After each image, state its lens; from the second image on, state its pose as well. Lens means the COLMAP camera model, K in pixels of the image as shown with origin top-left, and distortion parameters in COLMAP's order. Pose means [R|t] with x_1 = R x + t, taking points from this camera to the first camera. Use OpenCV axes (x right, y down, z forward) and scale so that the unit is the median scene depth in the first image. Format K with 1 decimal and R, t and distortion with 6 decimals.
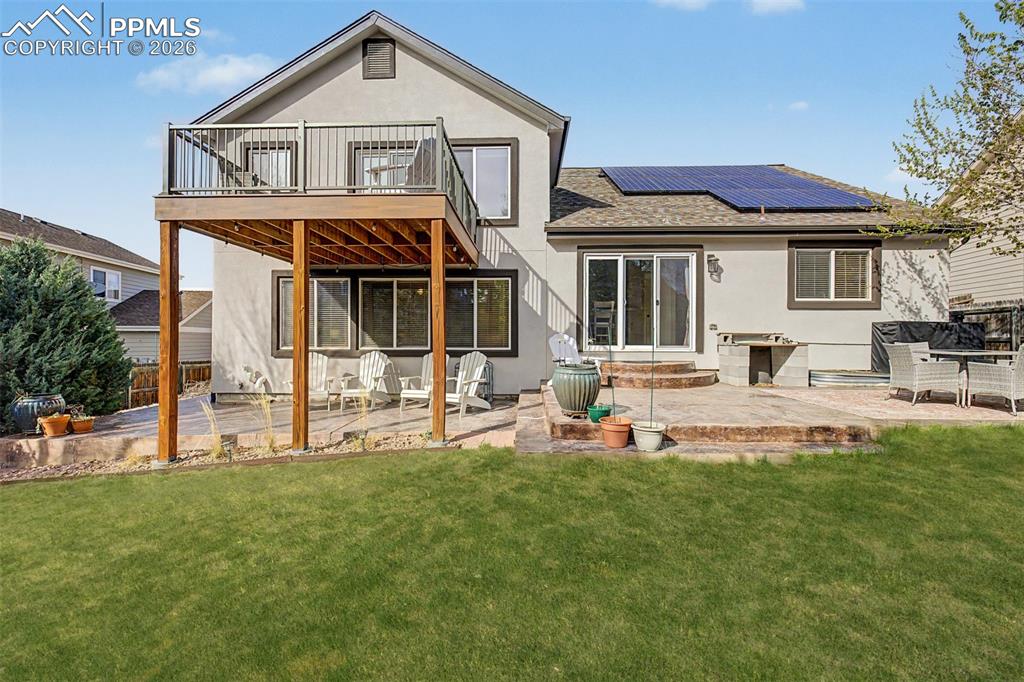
lens RADIAL K [[432.6, 0, 513.7], [0, 432.6, 340.6], [0, 0, 1]] dist [0.002913, 0.000300]
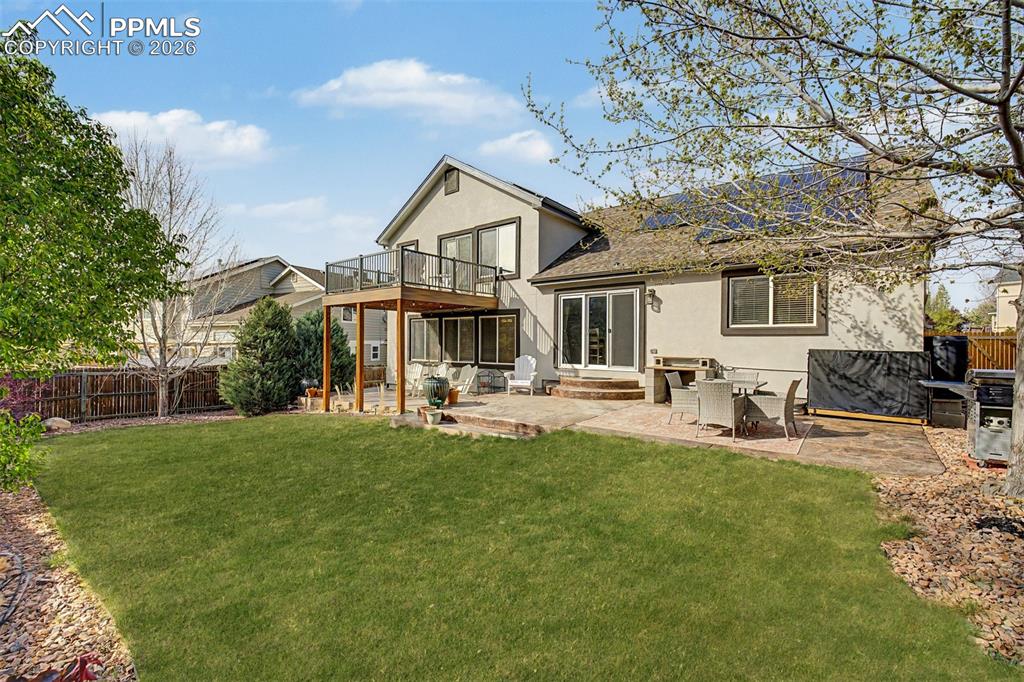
lens RADIAL K [[432.6, 0, 511.7], [0, 432.6, 343.9], [0, 0, 1]] dist [0.002913, 0.000300]
pose [[0.804170, 0.002569, -0.594394, 0.845060], [-0.003464, 0.999994, -0.000364, -0.049208], [0.594389, 0.002352, 0.804174, -0.161032]]
